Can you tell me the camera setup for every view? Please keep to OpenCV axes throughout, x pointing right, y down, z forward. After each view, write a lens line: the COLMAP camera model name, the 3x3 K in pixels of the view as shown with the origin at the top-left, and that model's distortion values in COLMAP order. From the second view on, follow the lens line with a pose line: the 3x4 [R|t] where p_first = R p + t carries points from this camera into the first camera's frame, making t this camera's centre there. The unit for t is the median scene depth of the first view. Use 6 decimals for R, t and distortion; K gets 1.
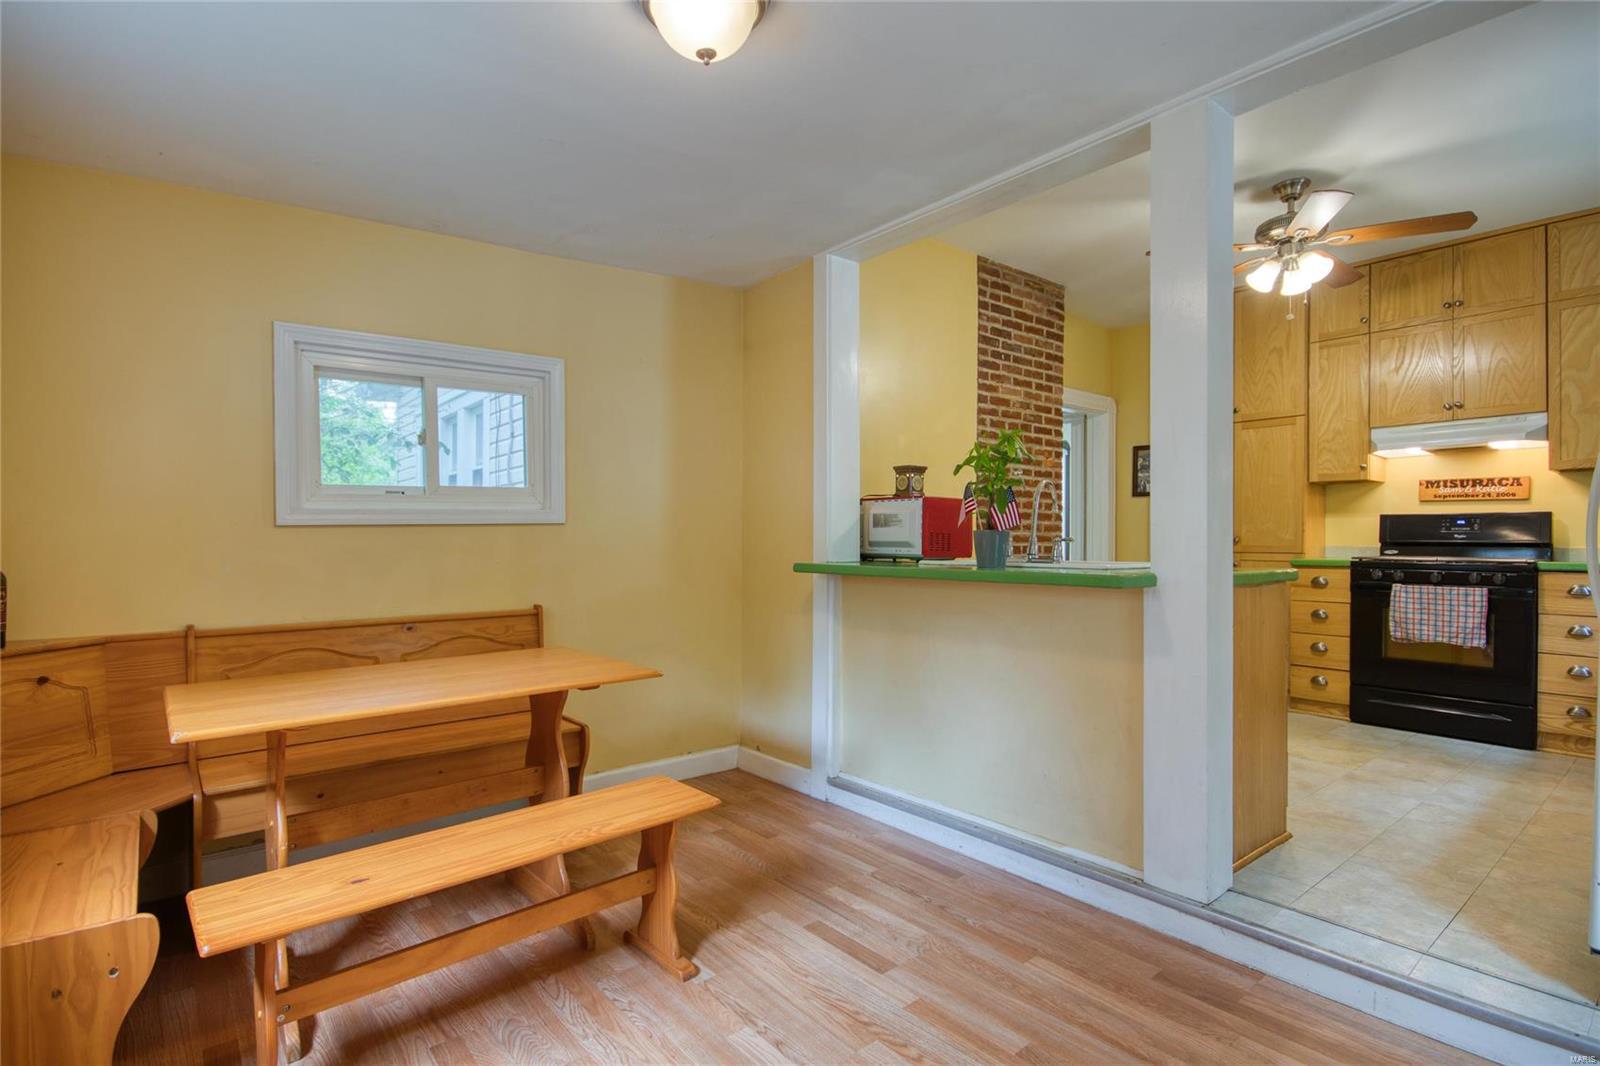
lens RADIAL K [[787.8, 0, 786.3], [0, 787.8, 538.9], [0, 0, 1]] dist [-0.012687, -0.001904]
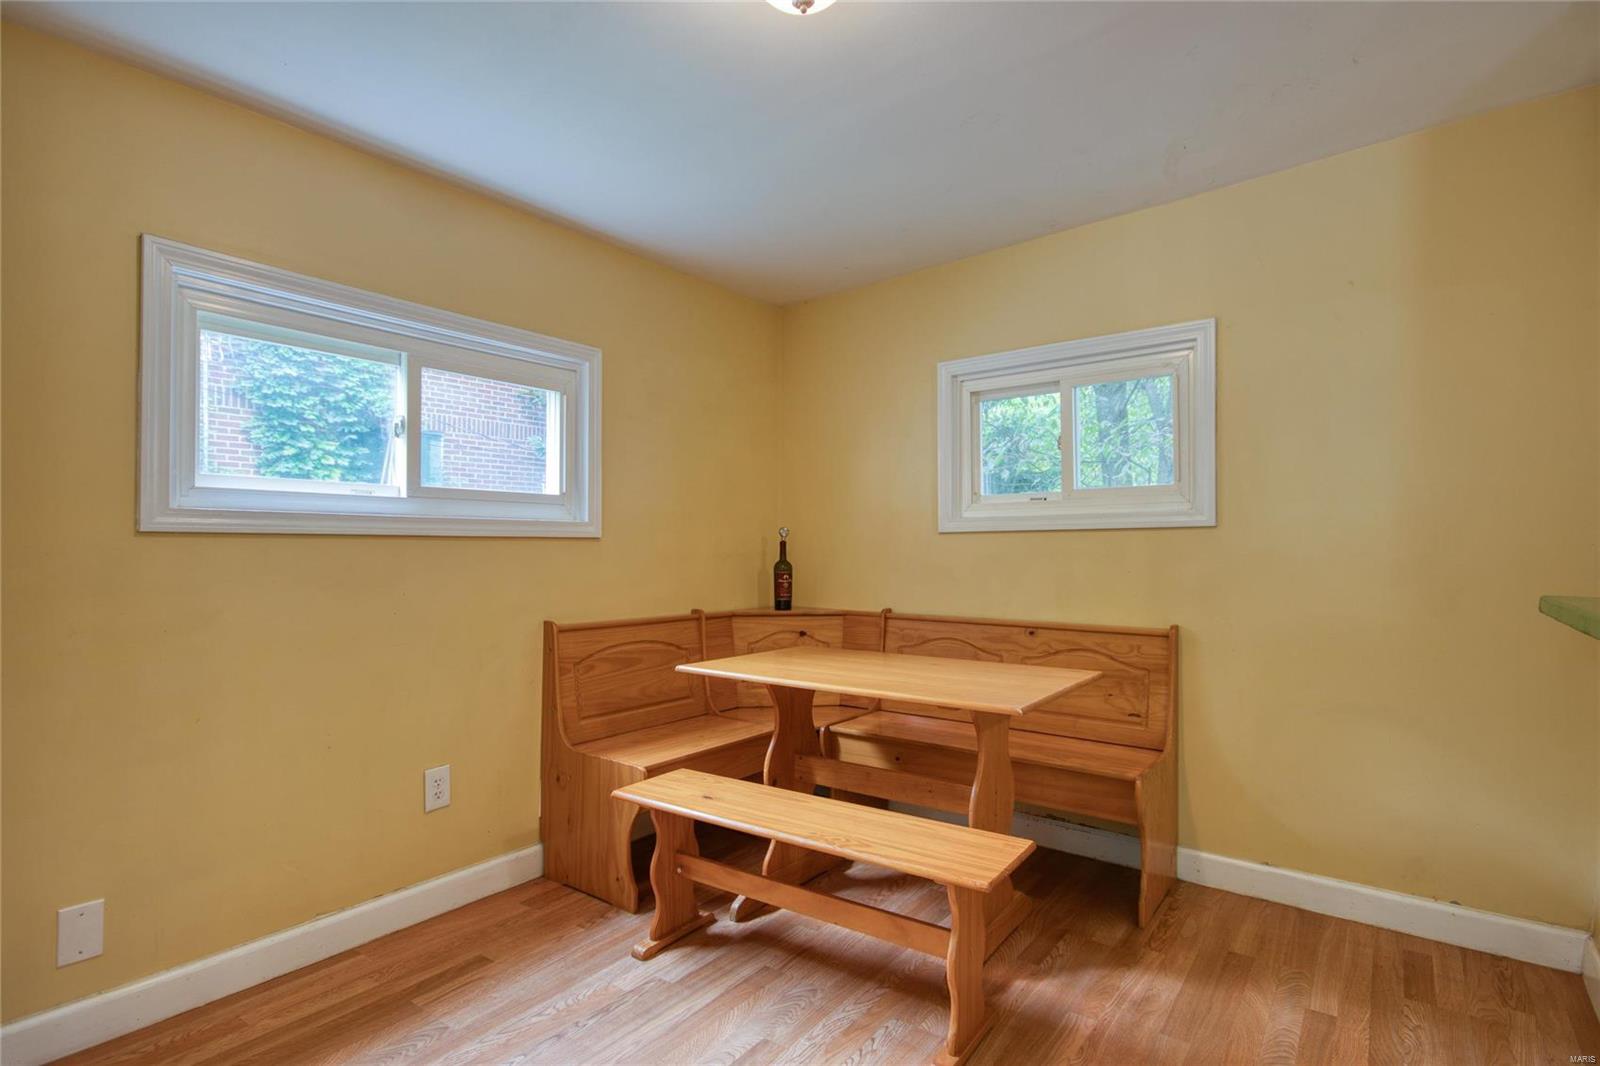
lens RADIAL K [[817.9, 0, 789.6], [0, 817.9, 533.1], [0, 0, 1]] dist [-0.002495, -0.000354]
pose [[0.220557, -0.008088, -0.975341, 0.378996], [-0.007535, 0.999922, -0.009996, -0.001369], [0.975345, 0.009554, 0.220478, 0.363896]]
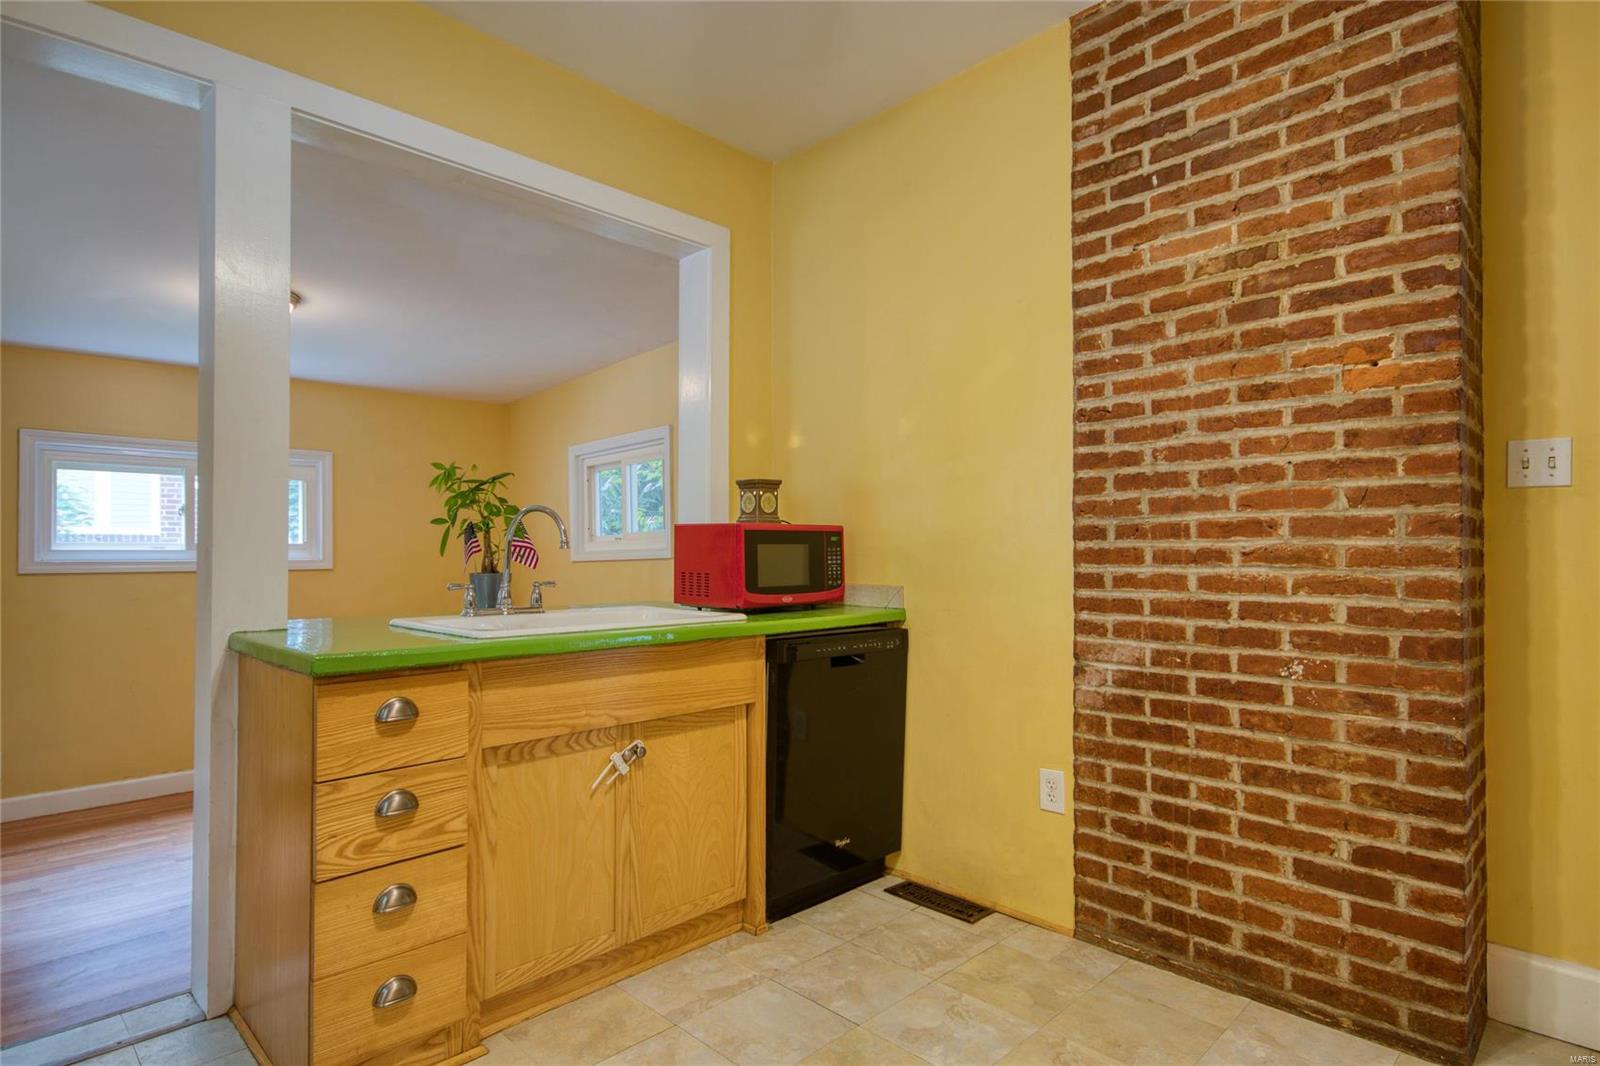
lens RADIAL K [[817.9, 0, 793.7], [0, 817.9, 543.3], [0, 0, 1]] dist [-0.002495, -0.000354]
pose [[0.107491, -0.010397, -0.994152, 0.918502], [0.008986, 0.999915, -0.009485, -0.025726], [0.994165, -0.007914, 0.107575, 0.947939]]
